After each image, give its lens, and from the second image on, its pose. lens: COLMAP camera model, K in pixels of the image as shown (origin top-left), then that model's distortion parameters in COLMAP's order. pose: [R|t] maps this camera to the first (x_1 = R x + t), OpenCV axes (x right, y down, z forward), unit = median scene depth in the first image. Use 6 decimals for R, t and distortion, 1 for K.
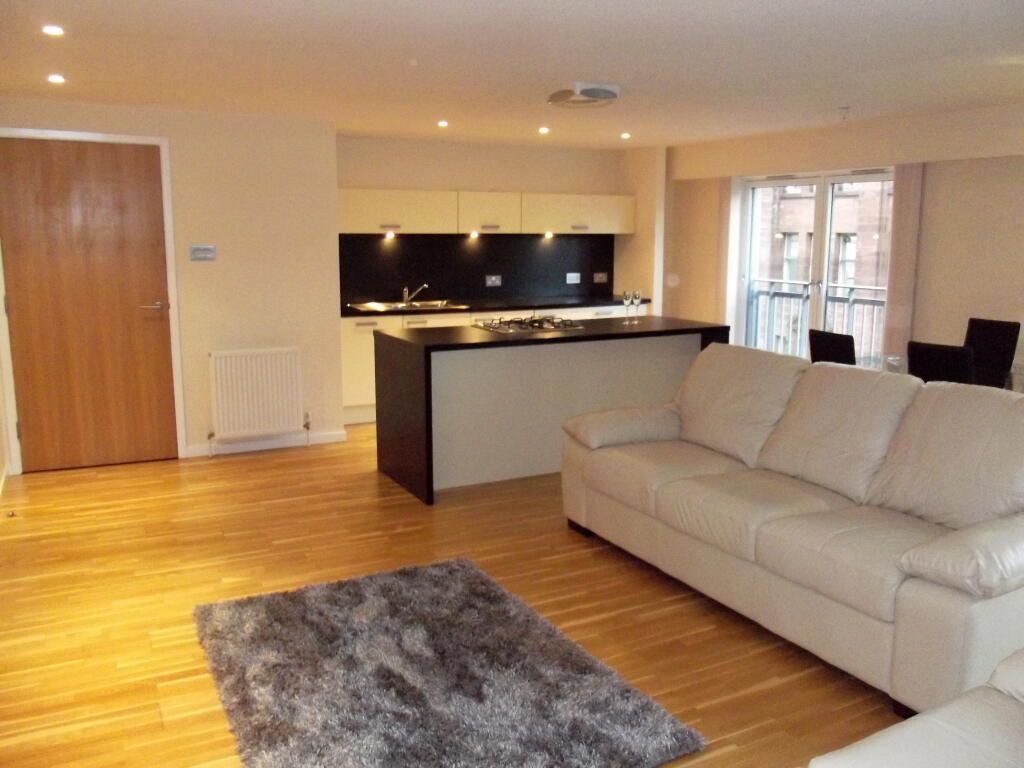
lens RADIAL K [[843.9, 0, 512.2], [0, 843.9, 364.9], [0, 0, 1]] dist [-0.065707, 0.025233]
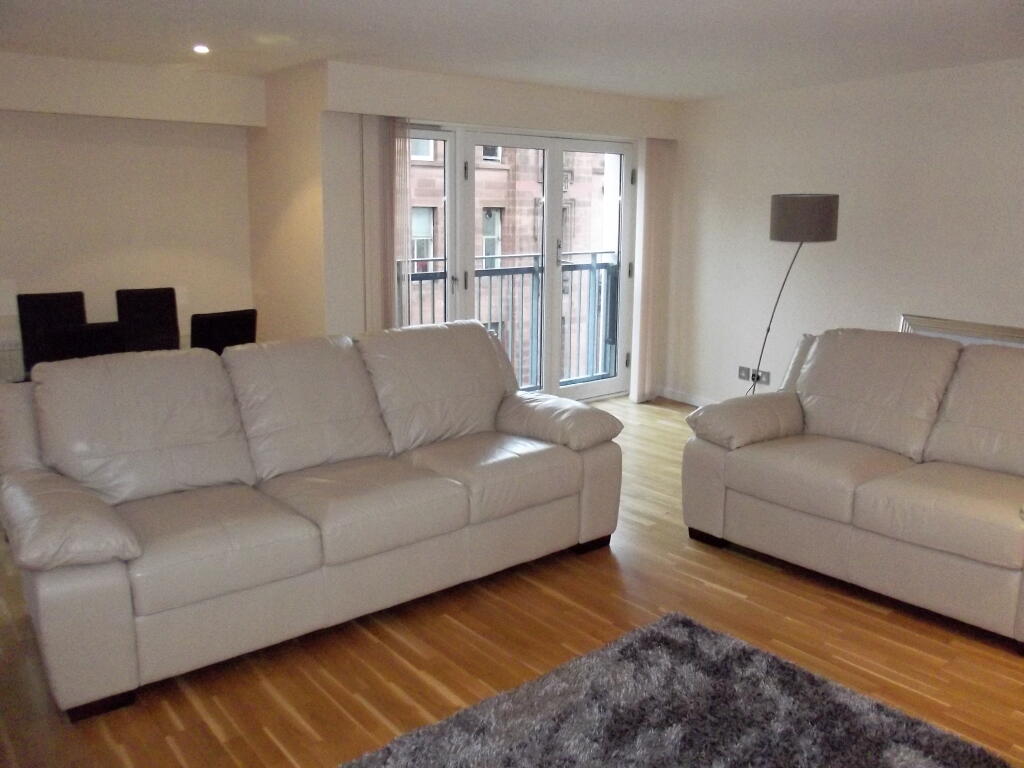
lens RADIAL K [[843.9, 0, 512.2], [0, 843.9, 364.9], [0, 0, 1]] dist [-0.065707, 0.025233]
pose [[-0.182380, -0.187888, 0.965109, -0.635550], [0.143997, 0.965884, 0.215250, -0.156925], [-0.972627, 0.178230, -0.149102, 0.995531]]
